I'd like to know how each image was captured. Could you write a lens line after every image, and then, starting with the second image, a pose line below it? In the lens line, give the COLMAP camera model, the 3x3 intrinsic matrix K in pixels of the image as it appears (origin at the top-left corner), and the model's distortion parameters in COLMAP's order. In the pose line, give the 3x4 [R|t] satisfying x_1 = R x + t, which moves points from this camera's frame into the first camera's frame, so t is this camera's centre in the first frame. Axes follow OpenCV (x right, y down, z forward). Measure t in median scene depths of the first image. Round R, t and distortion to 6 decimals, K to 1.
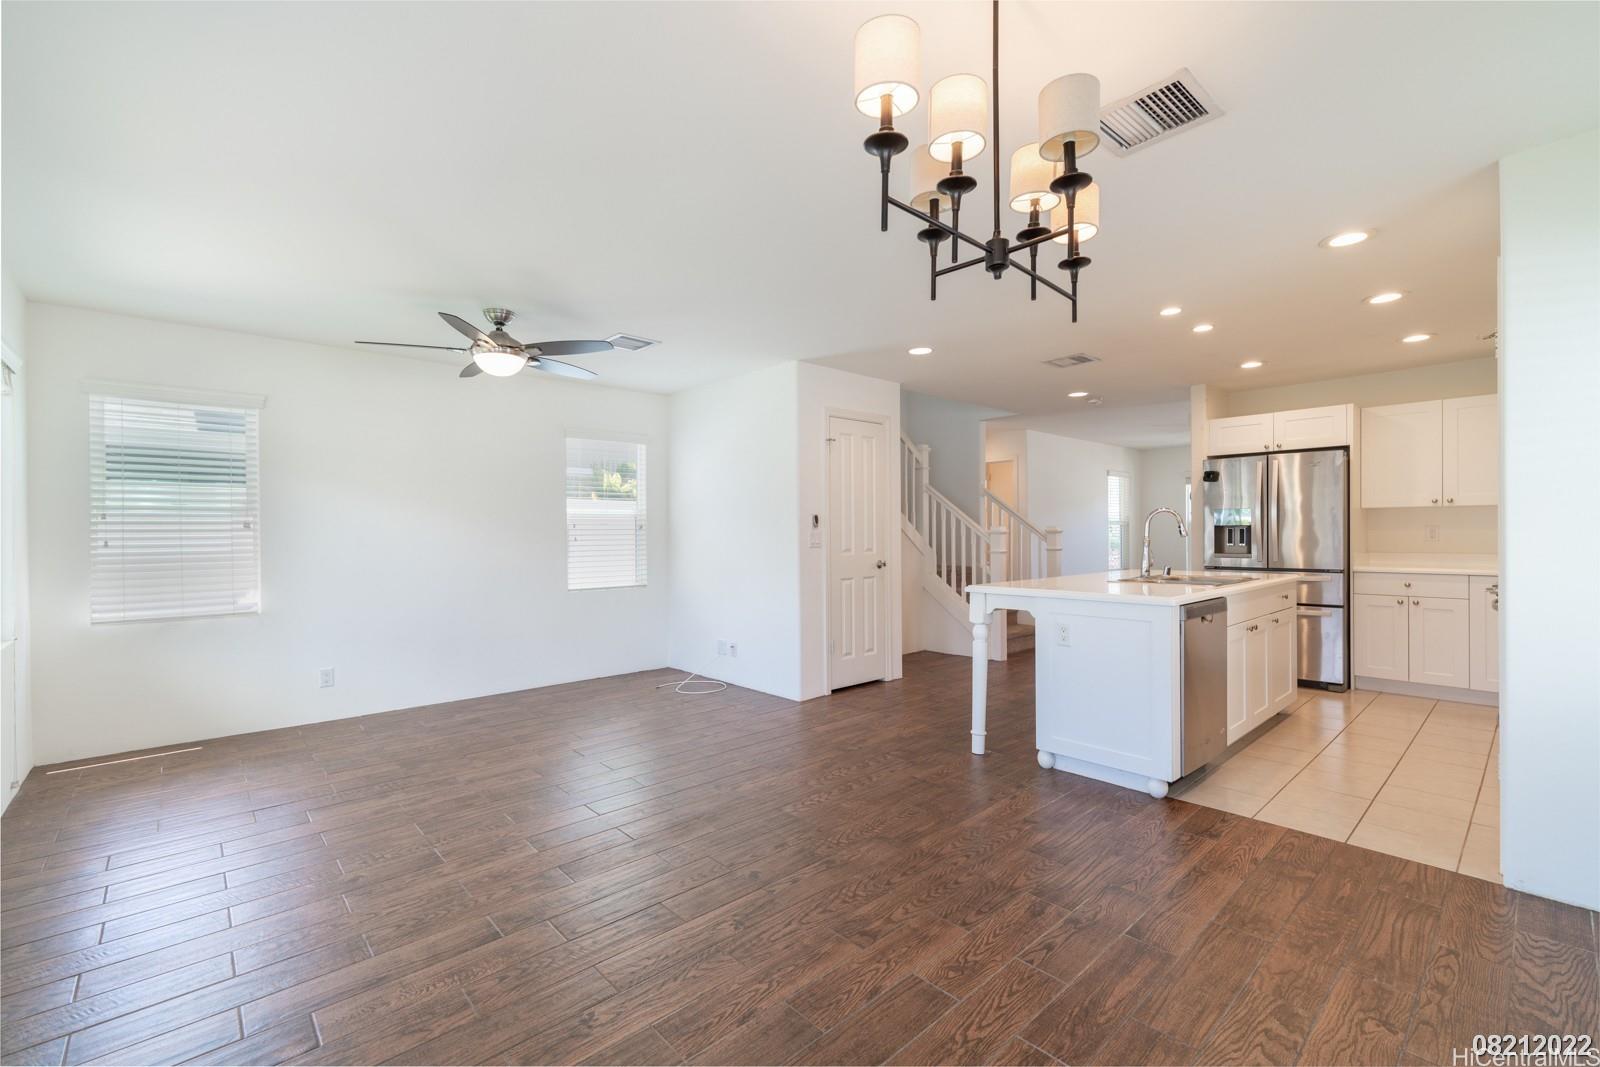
lens RADIAL K [[688.1, 0, 792.1], [0, 688.1, 527.7], [0, 0, 1]] dist [0.004720, 0.000600]
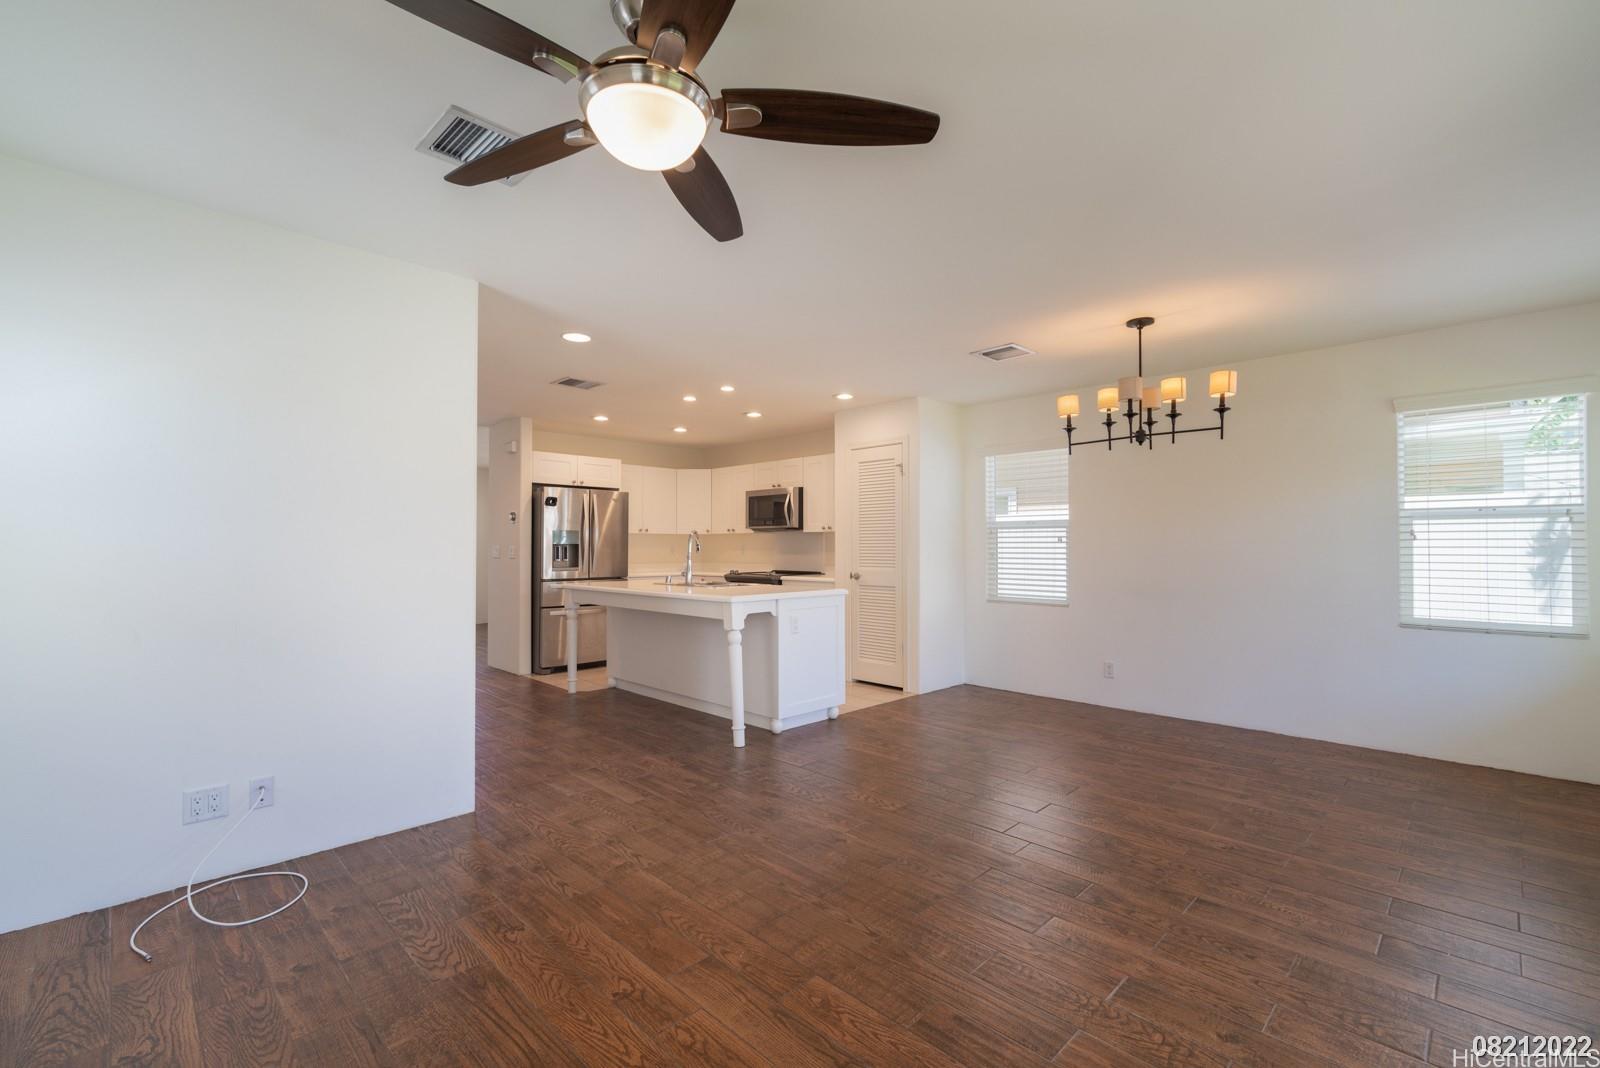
lens RADIAL K [[688.1, 0, 791.1], [0, 688.1, 546.1], [0, 0, 1]] dist [0.004720, 0.000600]
pose [[-0.047926, 0.010415, 0.998797, -0.908842], [-0.007830, 0.999911, -0.010802, 0.010873], [-0.998820, -0.008339, -0.047841, 1.020519]]
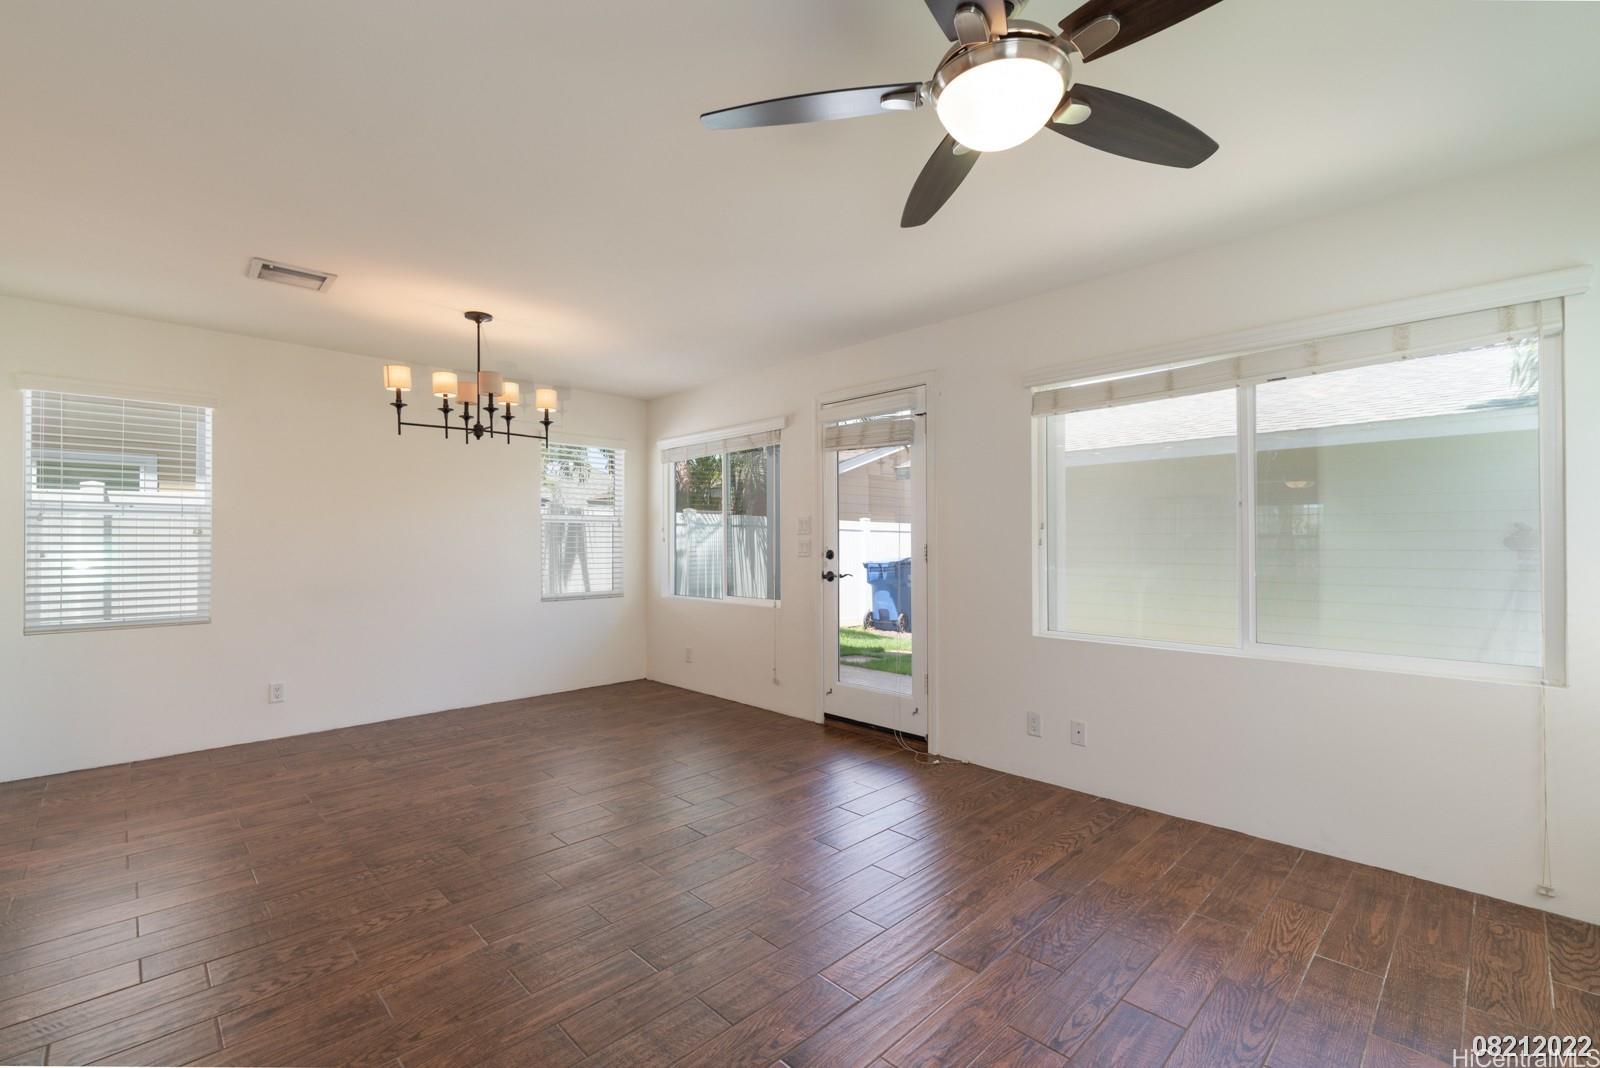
lens RADIAL K [[688.1, 0, 801.0], [0, 688.1, 544.1], [0, 0, 1]] dist [0.004720, 0.000600]
pose [[-0.999200, 0.010746, -0.038525, -0.324755], [0.010906, 0.999933, -0.003962, 0.010221], [0.038480, -0.004379, -0.999250, 1.516090]]
